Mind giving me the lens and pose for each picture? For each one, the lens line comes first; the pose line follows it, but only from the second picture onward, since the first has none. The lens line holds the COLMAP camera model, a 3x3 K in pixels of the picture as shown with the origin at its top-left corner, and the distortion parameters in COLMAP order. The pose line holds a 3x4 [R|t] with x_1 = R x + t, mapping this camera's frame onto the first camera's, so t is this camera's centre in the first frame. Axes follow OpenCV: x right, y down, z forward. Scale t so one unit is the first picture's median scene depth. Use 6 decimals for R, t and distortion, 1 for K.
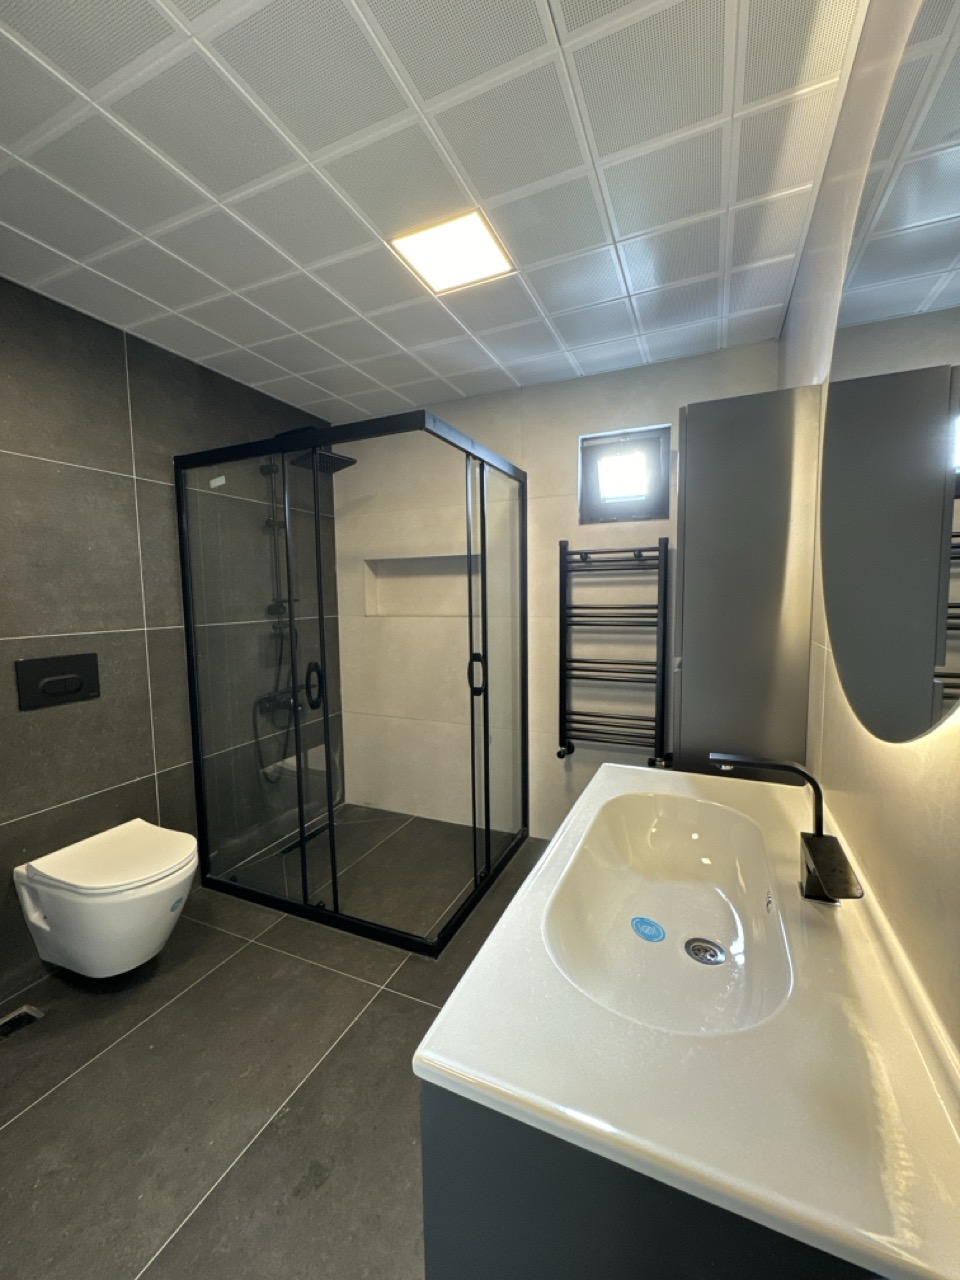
lens RADIAL K [[516.3, 0, 479.9], [0, 516.3, 638.2], [0, 0, 1]] dist [-0.000855, -0.000033]
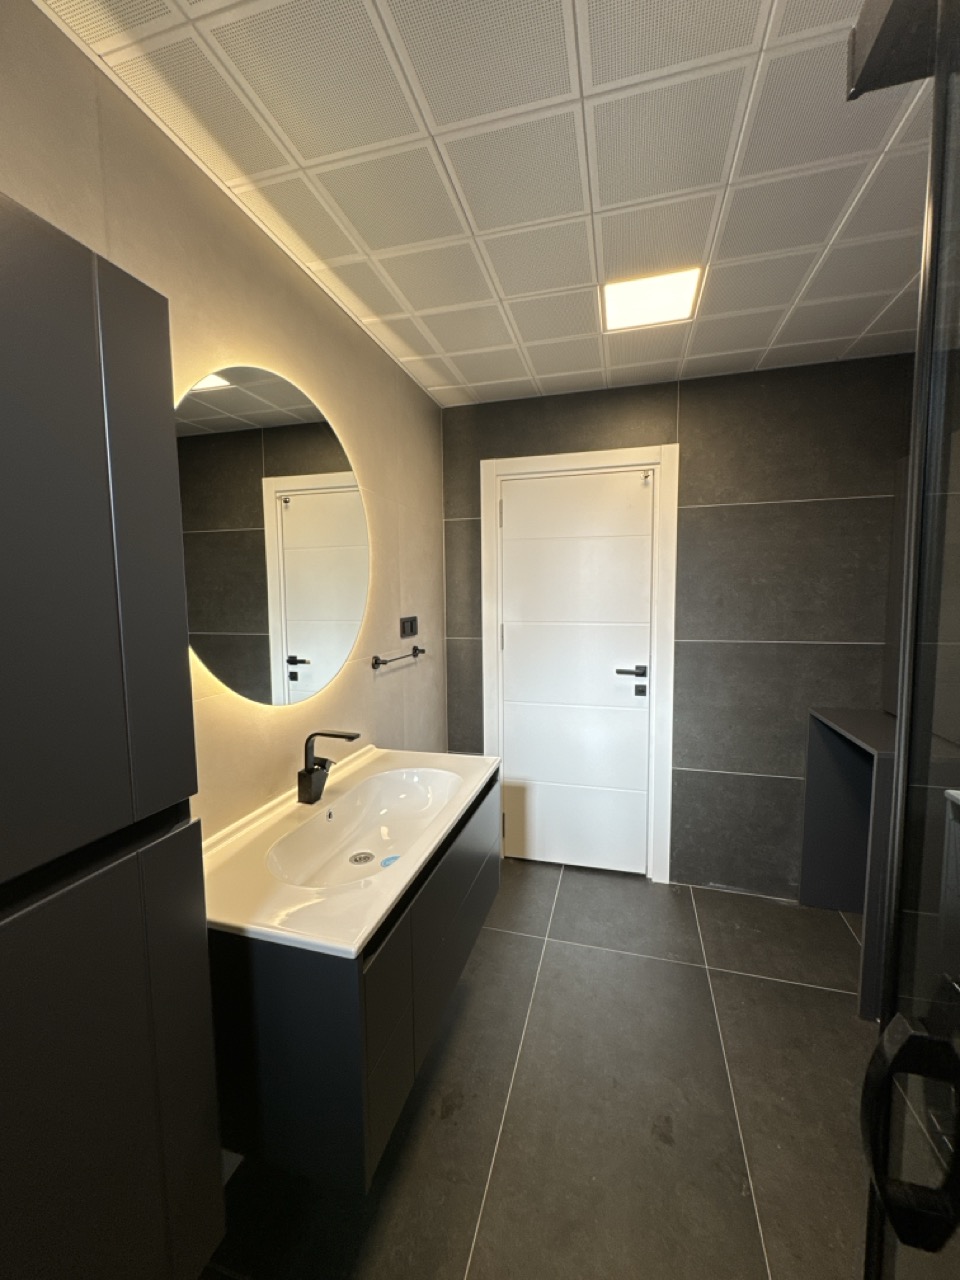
lens RADIAL K [[512.7, 0, 480.8], [0, 512.7, 638.1], [0, 0, 1]] dist [-0.003043, -0.000242]
pose [[-0.989587, 0.036141, -0.139328, 0.109884], [0.011315, 0.984501, 0.175012, -0.136022], [0.143494, 0.171613, -0.974658, 1.013201]]
